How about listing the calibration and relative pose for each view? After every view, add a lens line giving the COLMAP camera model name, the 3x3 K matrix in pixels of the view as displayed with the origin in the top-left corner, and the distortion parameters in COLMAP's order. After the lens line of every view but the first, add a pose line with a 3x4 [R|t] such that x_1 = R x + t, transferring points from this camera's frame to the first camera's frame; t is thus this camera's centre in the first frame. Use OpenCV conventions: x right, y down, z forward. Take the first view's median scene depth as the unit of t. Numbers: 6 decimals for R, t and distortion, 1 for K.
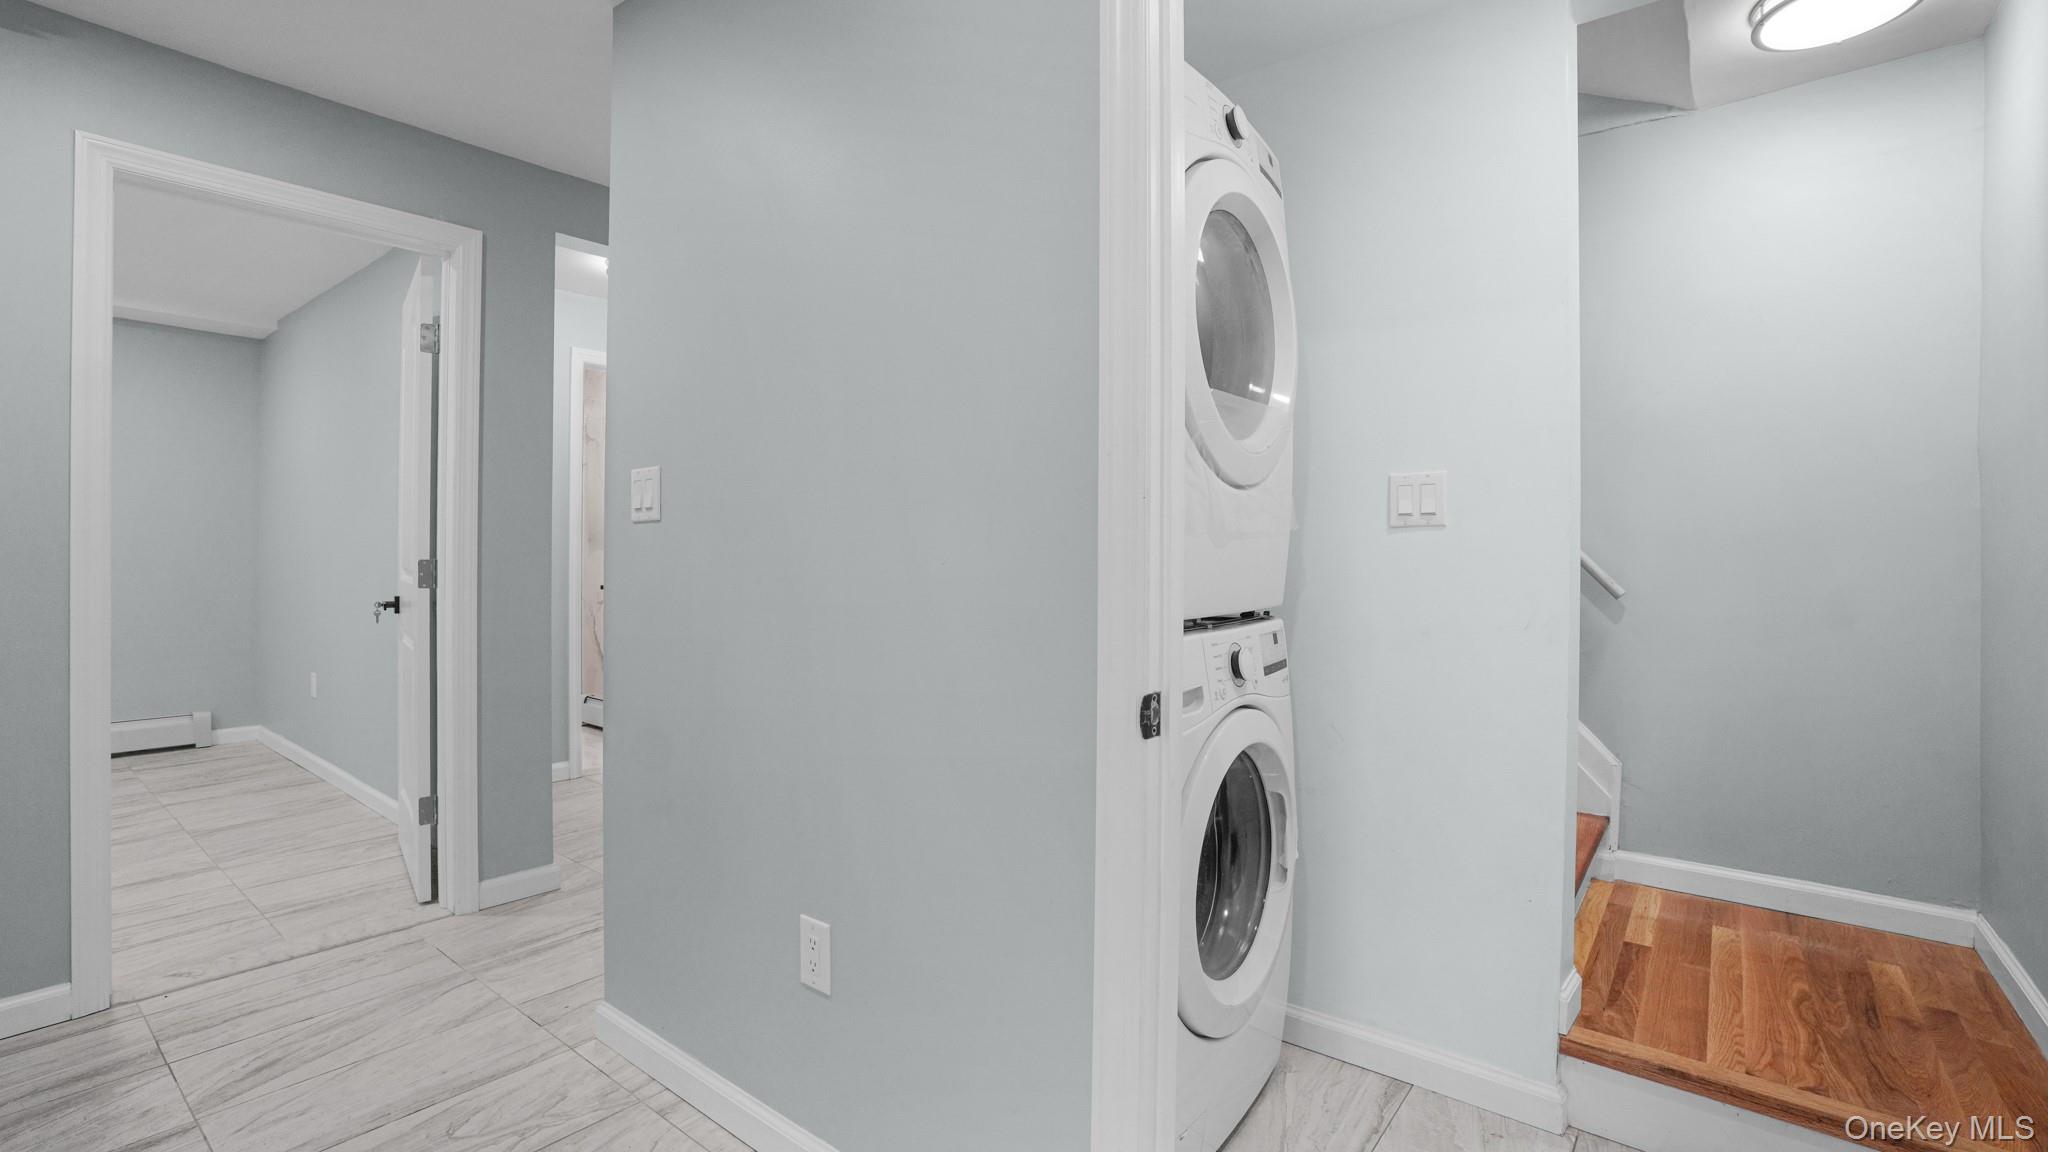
lens RADIAL K [[907.7, 0, 1019.3], [0, 907.7, 567.3], [0, 0, 1]] dist [-0.052973, 0.015221]
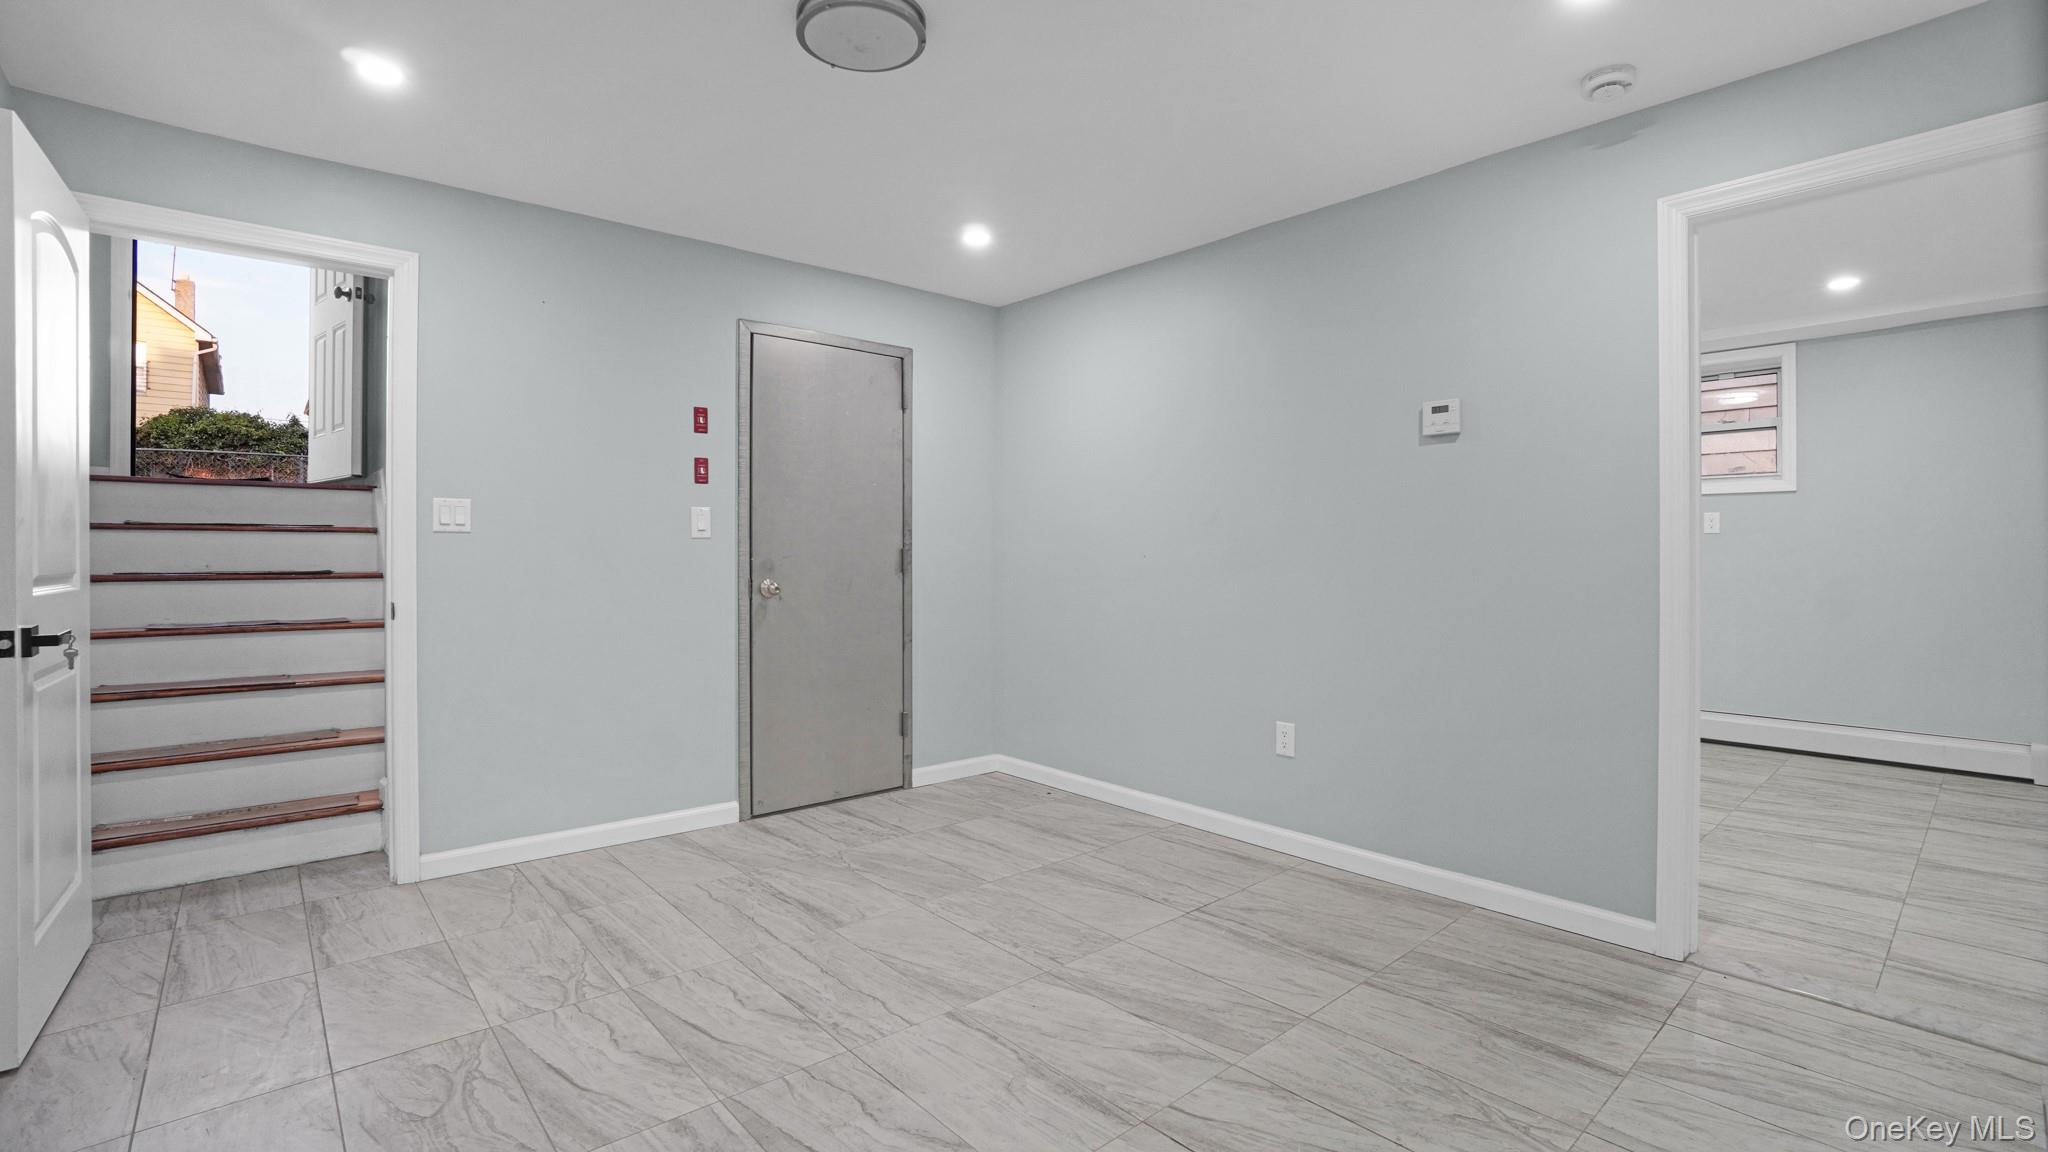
lens RADIAL K [[907.7, 0, 1019.6], [0, 907.7, 564.2], [0, 0, 1]] dist [-0.052973, 0.015221]
pose [[-0.198228, 0.000839, -0.980156, 0.228904], [-0.018804, 0.999812, 0.004658, 0.002073], [0.979976, 0.019354, -0.198175, 0.352833]]
